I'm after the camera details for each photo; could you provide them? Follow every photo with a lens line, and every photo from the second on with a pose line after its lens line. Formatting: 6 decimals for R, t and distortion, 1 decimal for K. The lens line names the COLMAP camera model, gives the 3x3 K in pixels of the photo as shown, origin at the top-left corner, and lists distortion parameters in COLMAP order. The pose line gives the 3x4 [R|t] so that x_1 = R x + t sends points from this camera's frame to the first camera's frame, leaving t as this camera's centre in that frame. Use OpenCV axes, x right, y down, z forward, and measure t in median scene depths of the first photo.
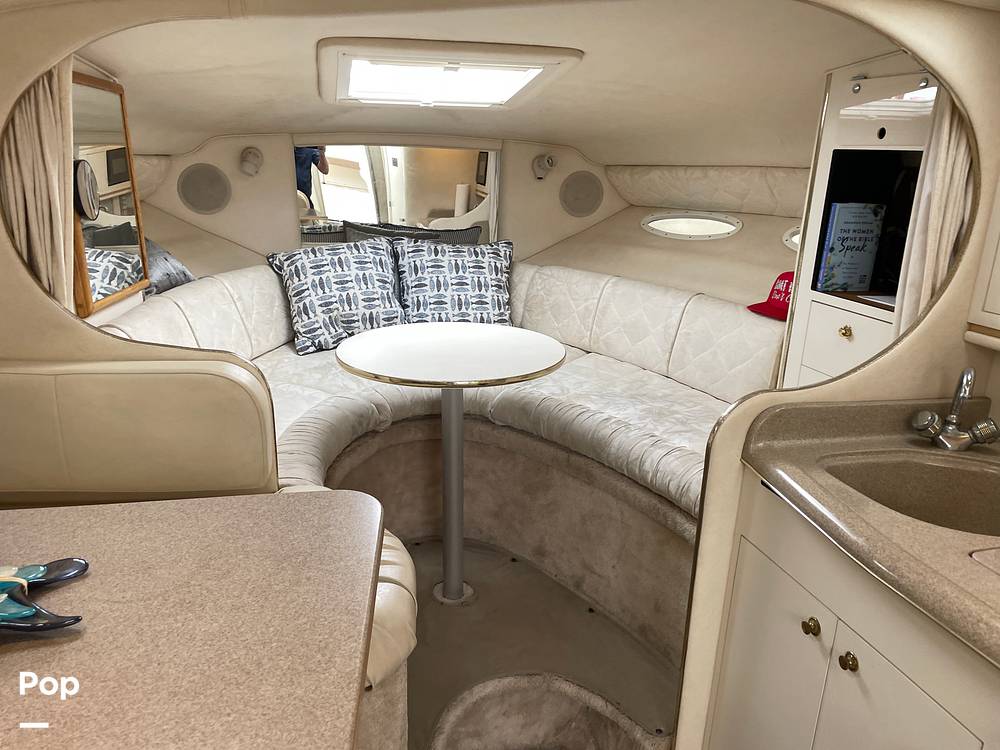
lens RADIAL K [[754.1, 0, 486.1], [0, 754.1, 385.1], [0, 0, 1]] dist [0.091344, -0.119948]
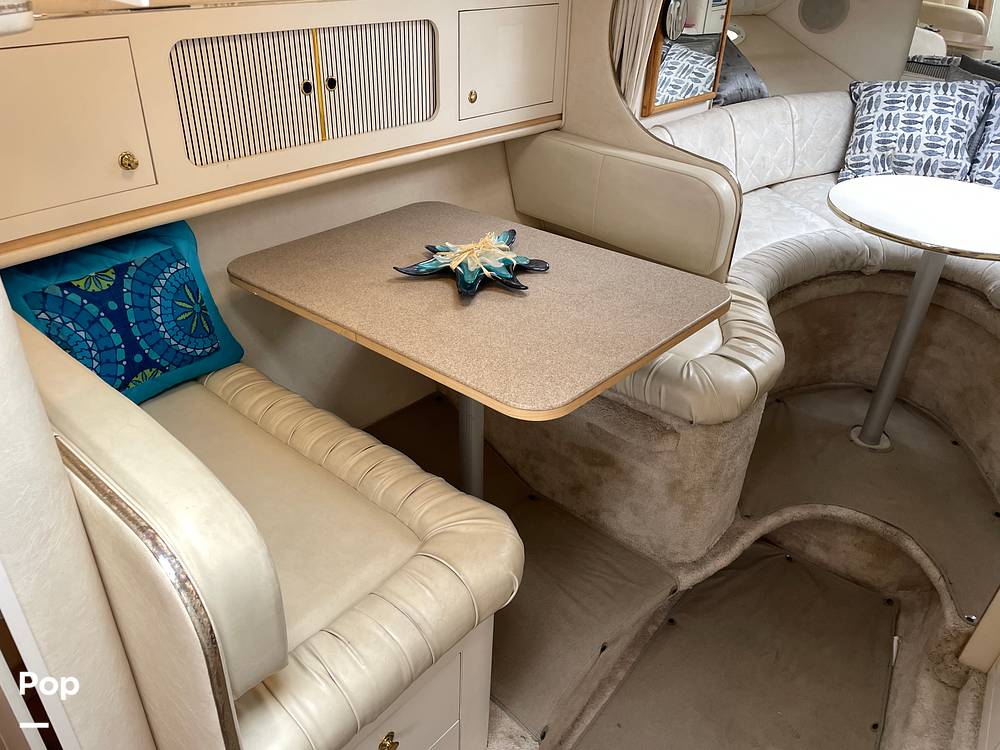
lens RADIAL K [[754.1, 0, 490.1], [0, 754.1, 383.0], [0, 0, 1]] dist [0.091344, -0.119948]
pose [[0.677187, 0.396891, -0.619593, 0.217993], [-0.239503, 0.915093, 0.324412, -0.020111], [0.695741, -0.071293, 0.714746, -0.134356]]
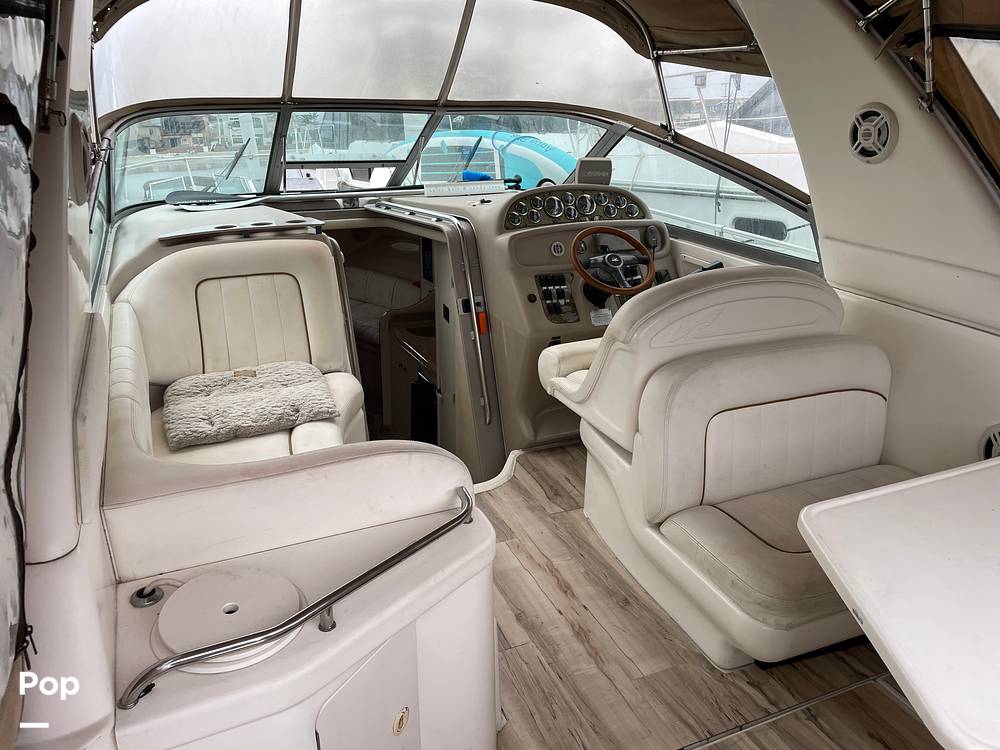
lens RADIAL K [[754.1, 0, 493.6], [0, 754.1, 382.1], [0, 0, 1]] dist [0.091344, -0.119948]
pose [[0.980156, -0.083969, 0.179563, 0.095841], [0.073734, 0.995289, 0.062946, 0.100519], [-0.184003, -0.048457, 0.981731, -1.699819]]
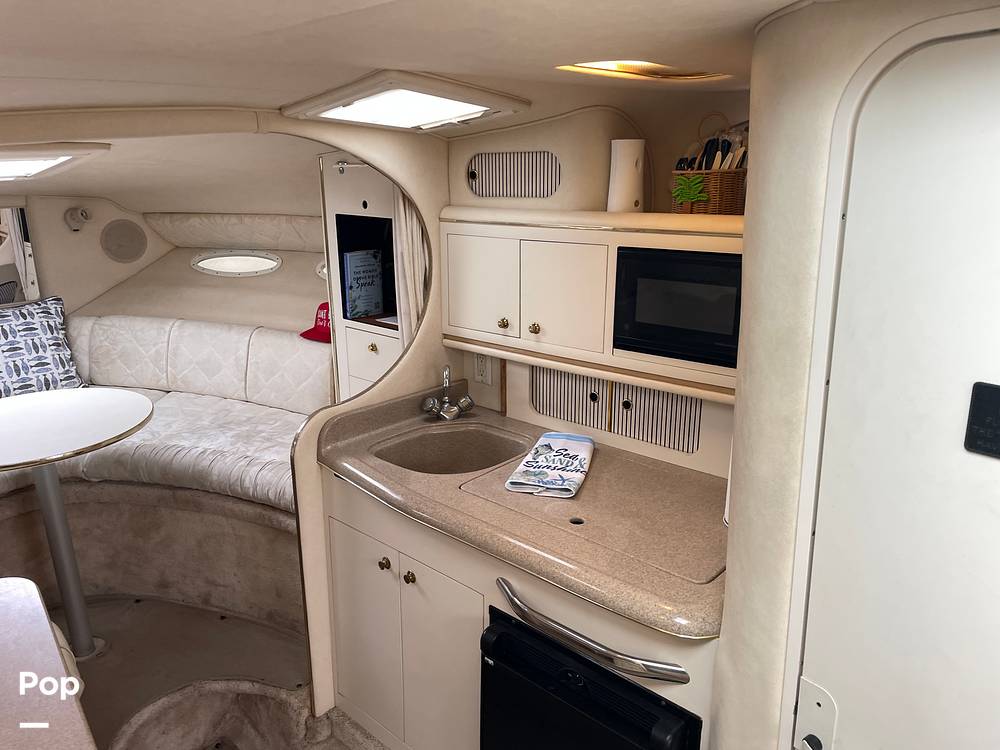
lens RADIAL K [[754.1, 0, 488.2], [0, 754.1, 381.9], [0, 0, 1]] dist [0.091344, -0.119948]
pose [[0.835694, -0.196413, 0.512871, -0.044407], [0.194851, 0.979147, 0.057483, -0.036216], [-0.513467, 0.051895, 0.856539, -0.191040]]
